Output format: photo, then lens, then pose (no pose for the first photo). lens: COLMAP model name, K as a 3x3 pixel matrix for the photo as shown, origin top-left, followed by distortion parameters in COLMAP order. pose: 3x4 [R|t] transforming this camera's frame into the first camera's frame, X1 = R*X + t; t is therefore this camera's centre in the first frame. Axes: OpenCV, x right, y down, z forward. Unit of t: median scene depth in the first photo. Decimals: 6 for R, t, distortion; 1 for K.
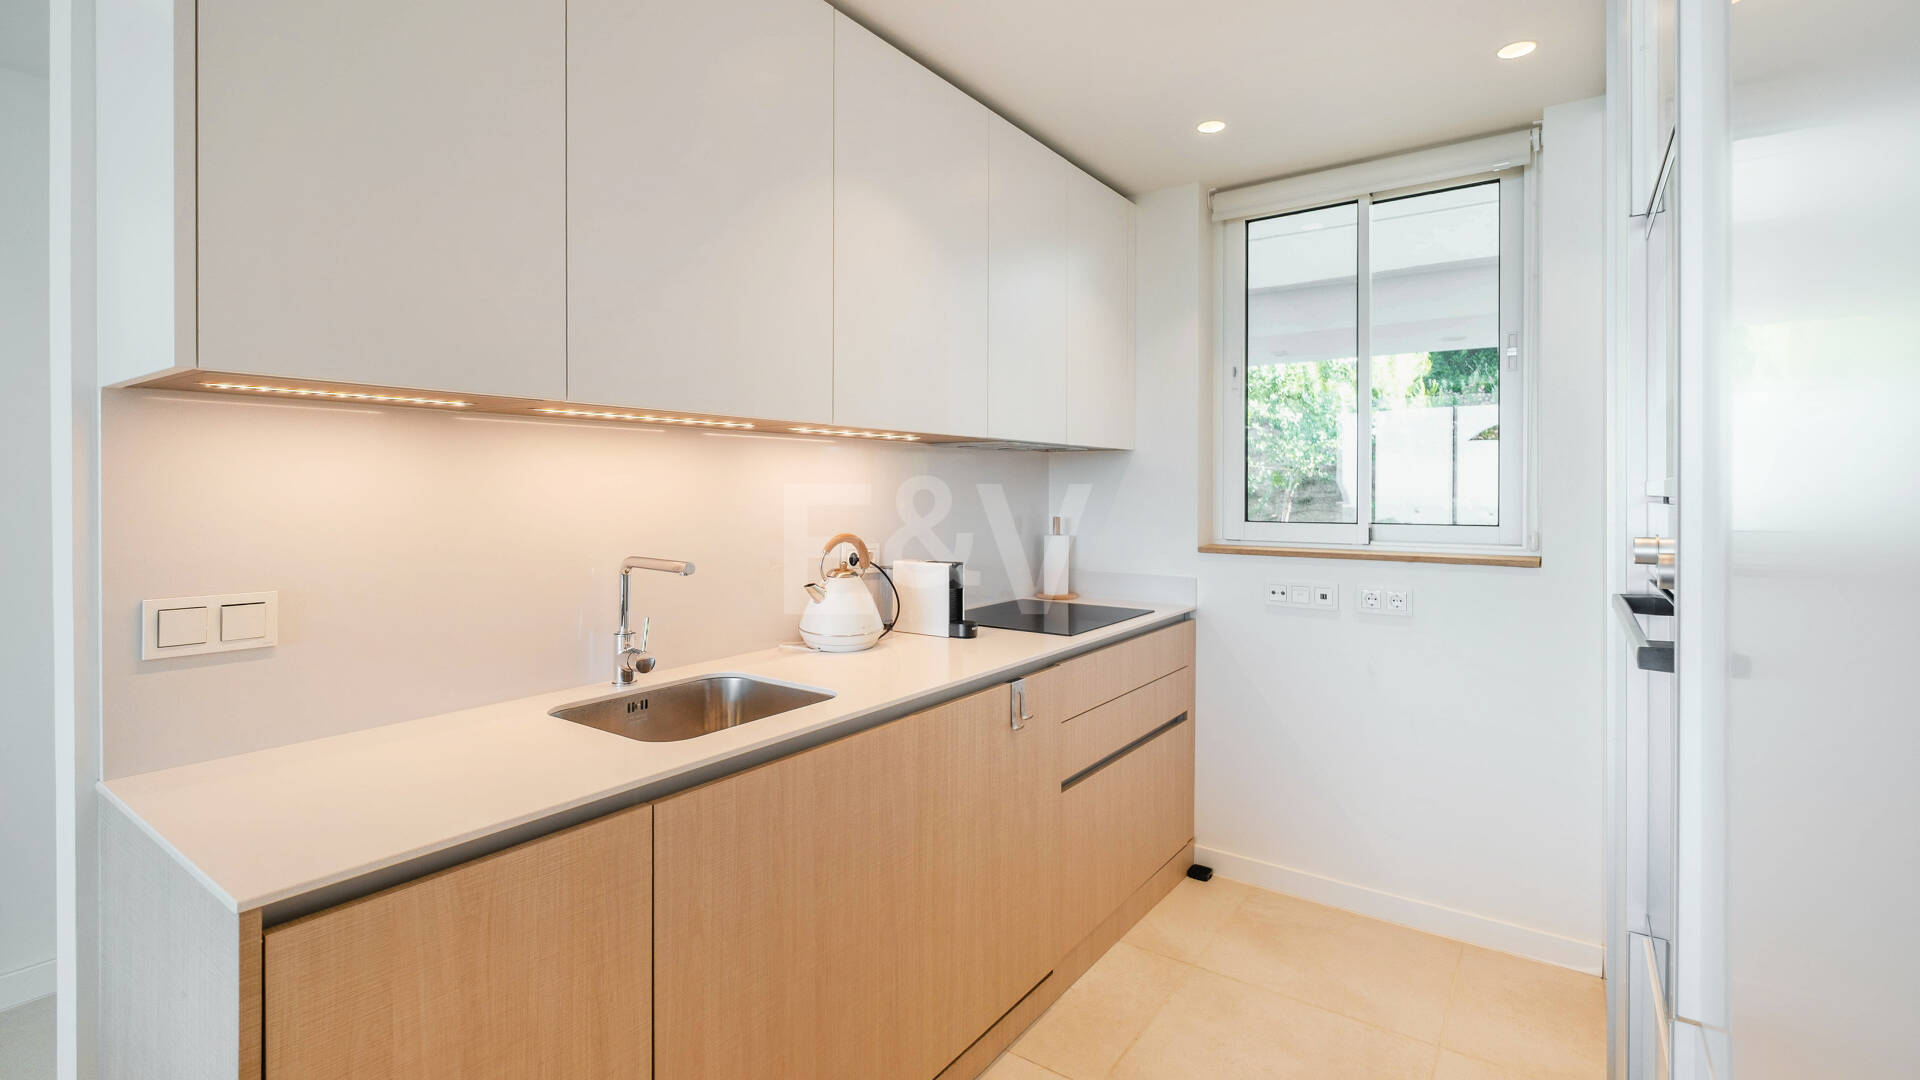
lens RADIAL K [[862.8, 0, 966.0], [0, 862.8, 493.2], [0, 0, 1]] dist [0.001608, 0.000168]
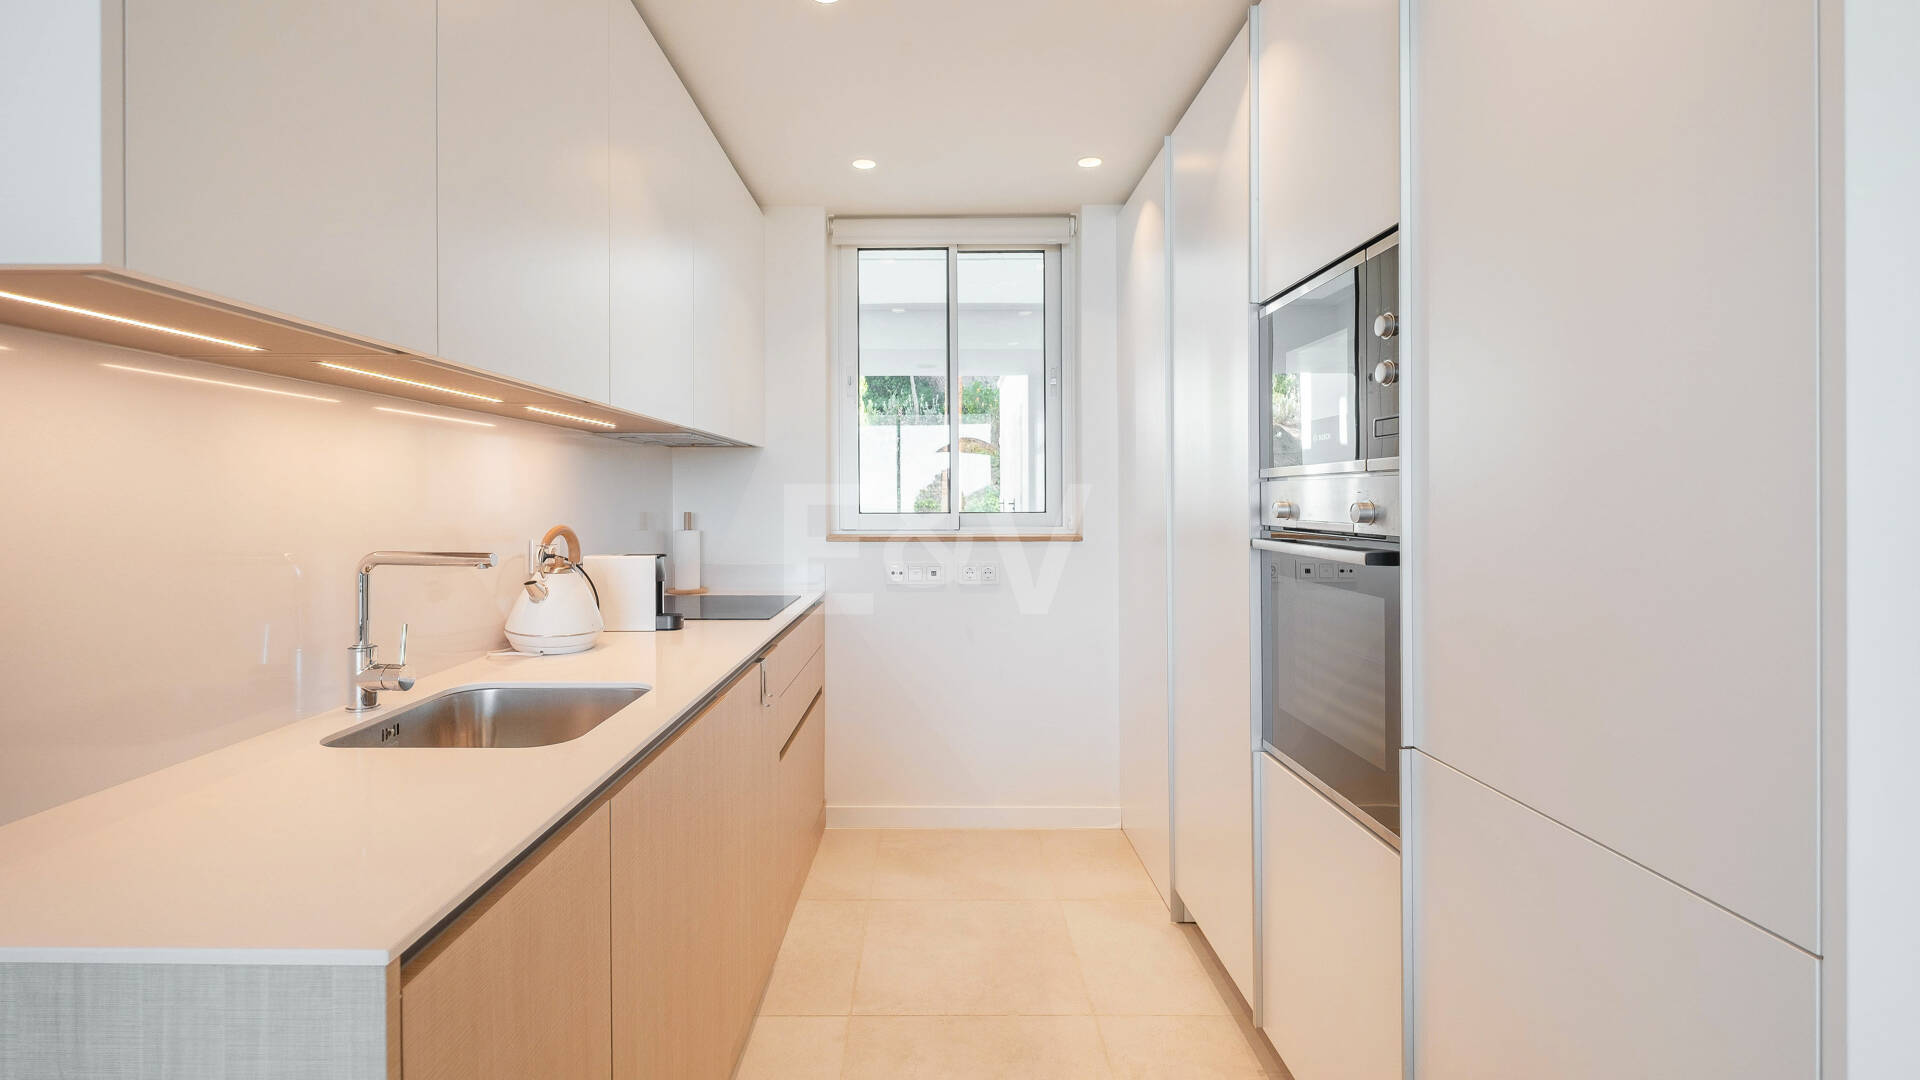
lens RADIAL K [[860.6, 0, 947.0], [0, 860.6, 502.0], [0, 0, 1]] dist [0.000680, 0.000022]
pose [[0.814304, -0.006074, 0.580407, -0.291899], [0.005308, 0.999981, 0.003016, 0.018424], [-0.580415, 0.000625, 0.814321, 0.014302]]
